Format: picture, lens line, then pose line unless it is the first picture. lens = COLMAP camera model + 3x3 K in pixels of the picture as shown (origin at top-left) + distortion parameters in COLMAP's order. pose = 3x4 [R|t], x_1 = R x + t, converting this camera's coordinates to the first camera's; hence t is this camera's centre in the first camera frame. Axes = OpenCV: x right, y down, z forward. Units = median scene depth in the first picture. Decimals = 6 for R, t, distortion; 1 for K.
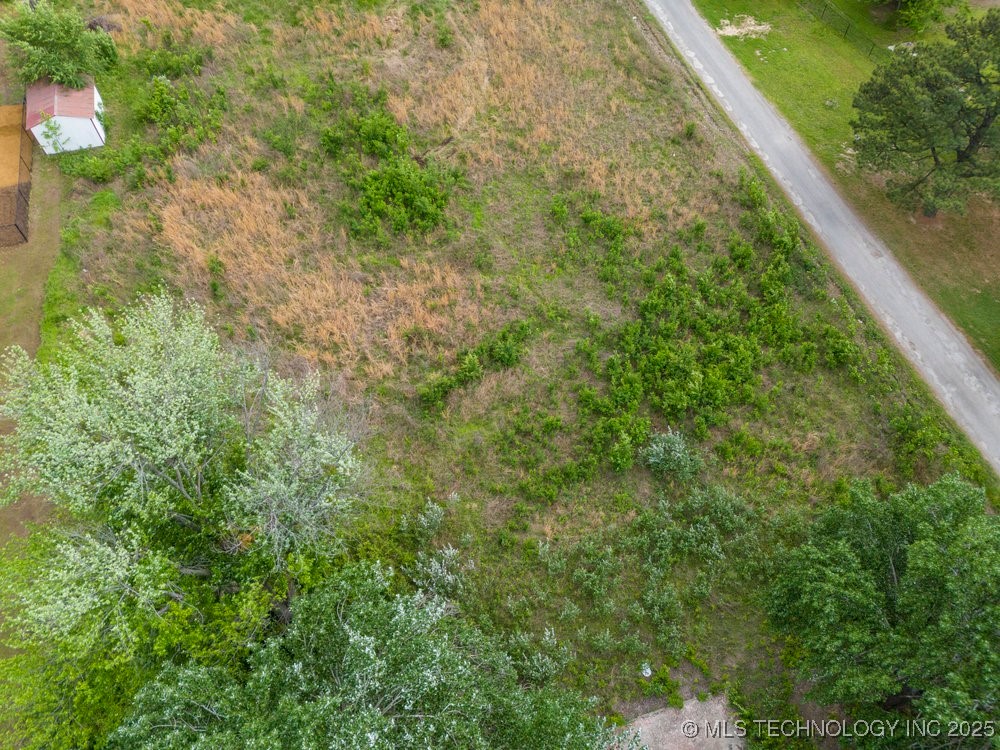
lens RADIAL K [[733.9, 0, 506.3], [0, 733.9, 362.4], [0, 0, 1]] dist [0.096116, -0.102130]
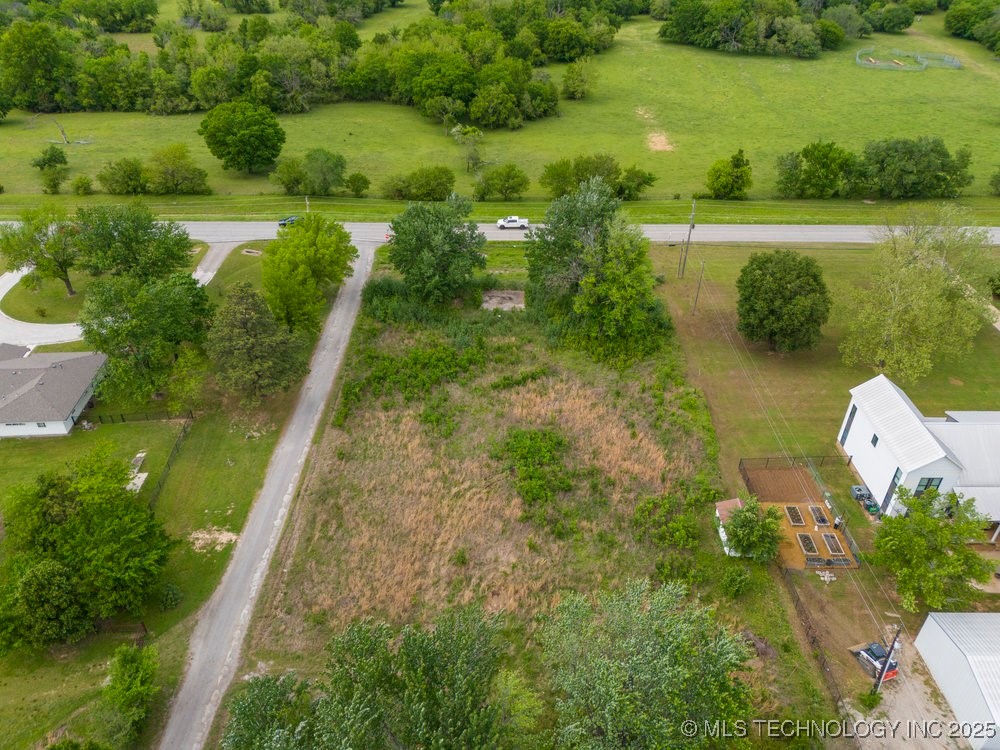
lens RADIAL K [[733.9, 0, 506.3], [0, 733.9, 362.4], [0, 0, 1]] dist [0.096116, -0.102130]
pose [[-0.956004, -0.189845, 0.223642, -0.437345], [0.218570, 0.047524, 0.974663, -1.947618], [-0.195664, 0.980663, -0.003938, 0.828124]]
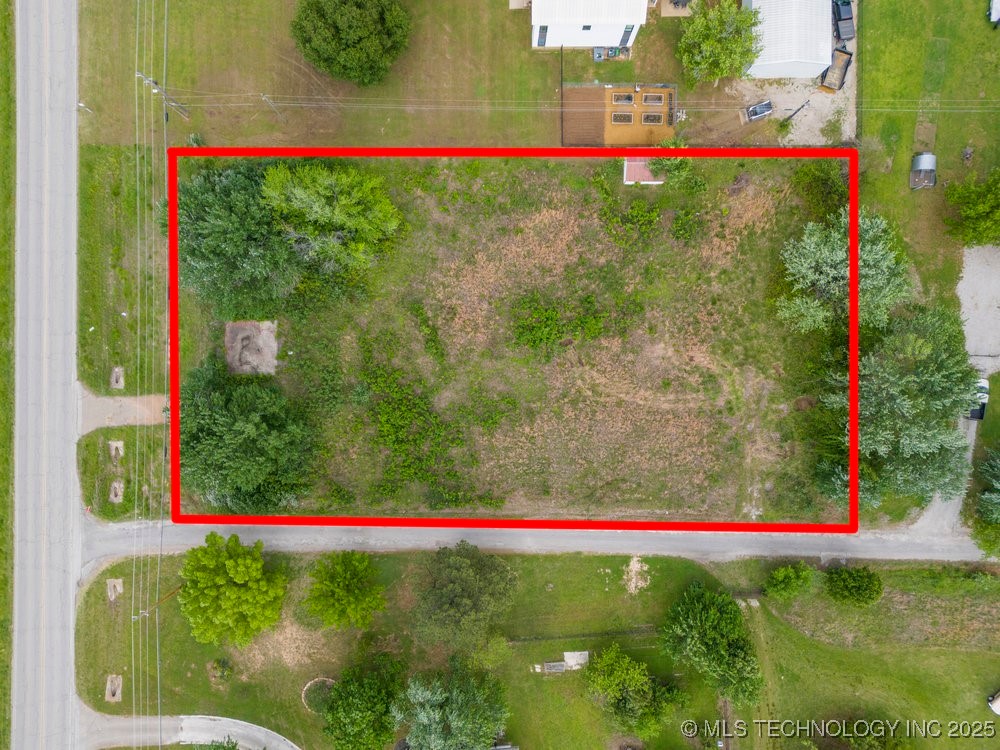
lens RADIAL K [[733.9, 0, 506.3], [0, 733.9, 362.4], [0, 0, 1]] dist [0.096116, -0.102130]
pose [[-0.307025, 0.951485, -0.020298, 0.014461], [-0.788709, -0.242449, 0.564939, -1.284273], [0.532609, 0.189460, 0.824883, -0.630675]]
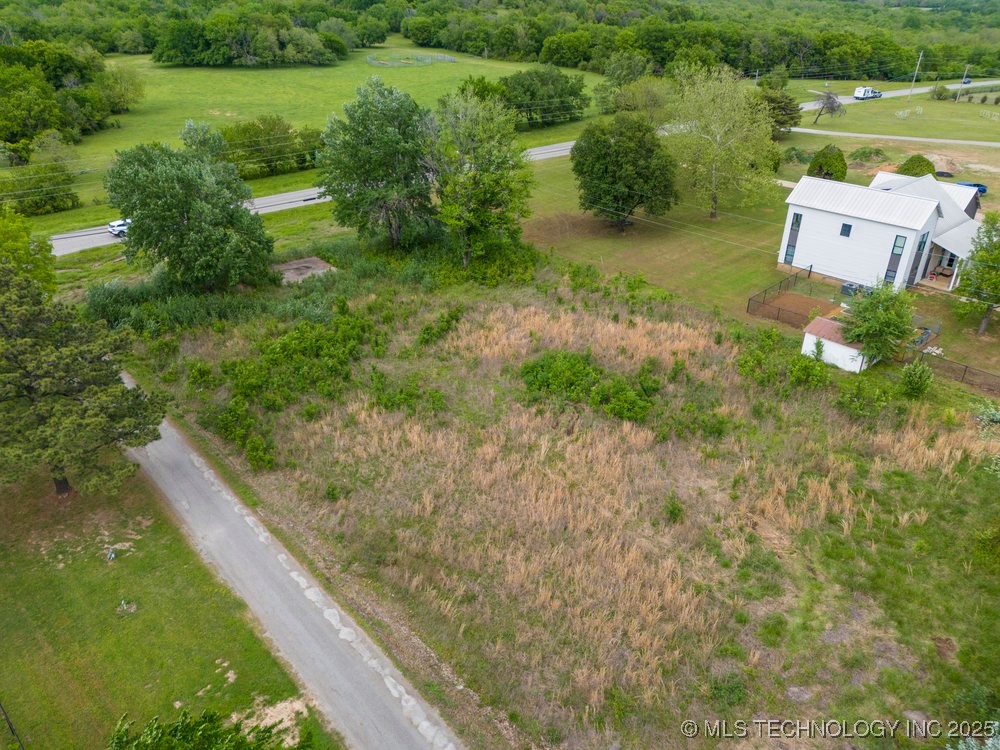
lens RADIAL K [[733.9, 0, 506.3], [0, 733.9, 362.4], [0, 0, 1]] dist [0.096116, -0.102130]
pose [[-0.907817, 0.170283, -0.383239, 0.404490], [-0.357103, 0.165251, 0.919331, -1.323023], [0.219877, 0.971440, -0.089209, 1.079232]]
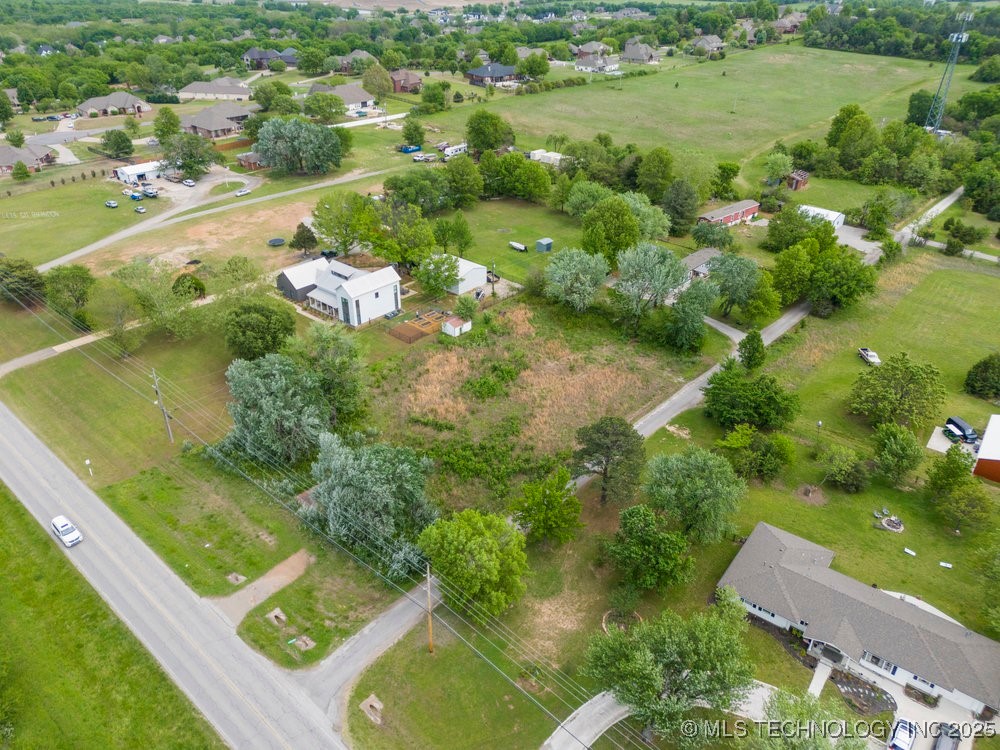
lens RADIAL K [[733.9, 0, 506.3], [0, 733.9, 362.4], [0, 0, 1]] dist [0.096116, -0.102130]
pose [[0.518496, 0.406923, -0.752048, 1.918196], [-0.702177, 0.704527, -0.102904, -0.066818], [0.487964, 0.581426, 0.651026, -0.789454]]
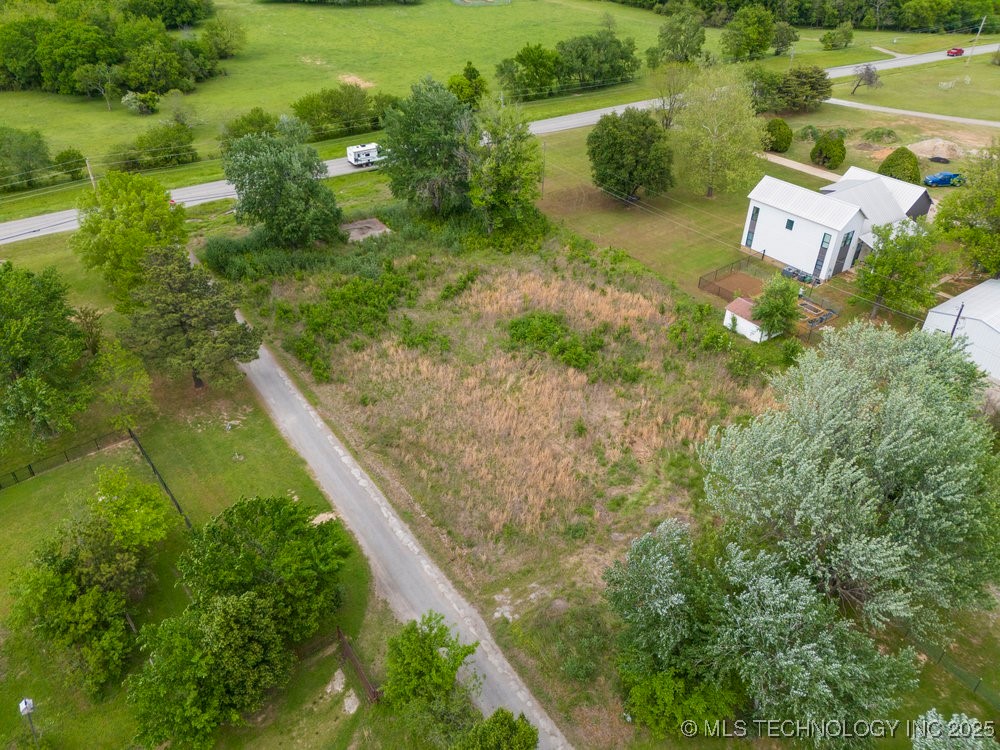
lens RADIAL K [[733.9, 0, 506.3], [0, 733.9, 362.4], [0, 0, 1]] dist [0.096116, -0.102130]
pose [[-0.952291, 0.141490, -0.270412, 0.387989], [-0.266191, 0.048316, 0.962709, -1.826047], [0.149279, 0.988760, -0.008347, 1.087133]]
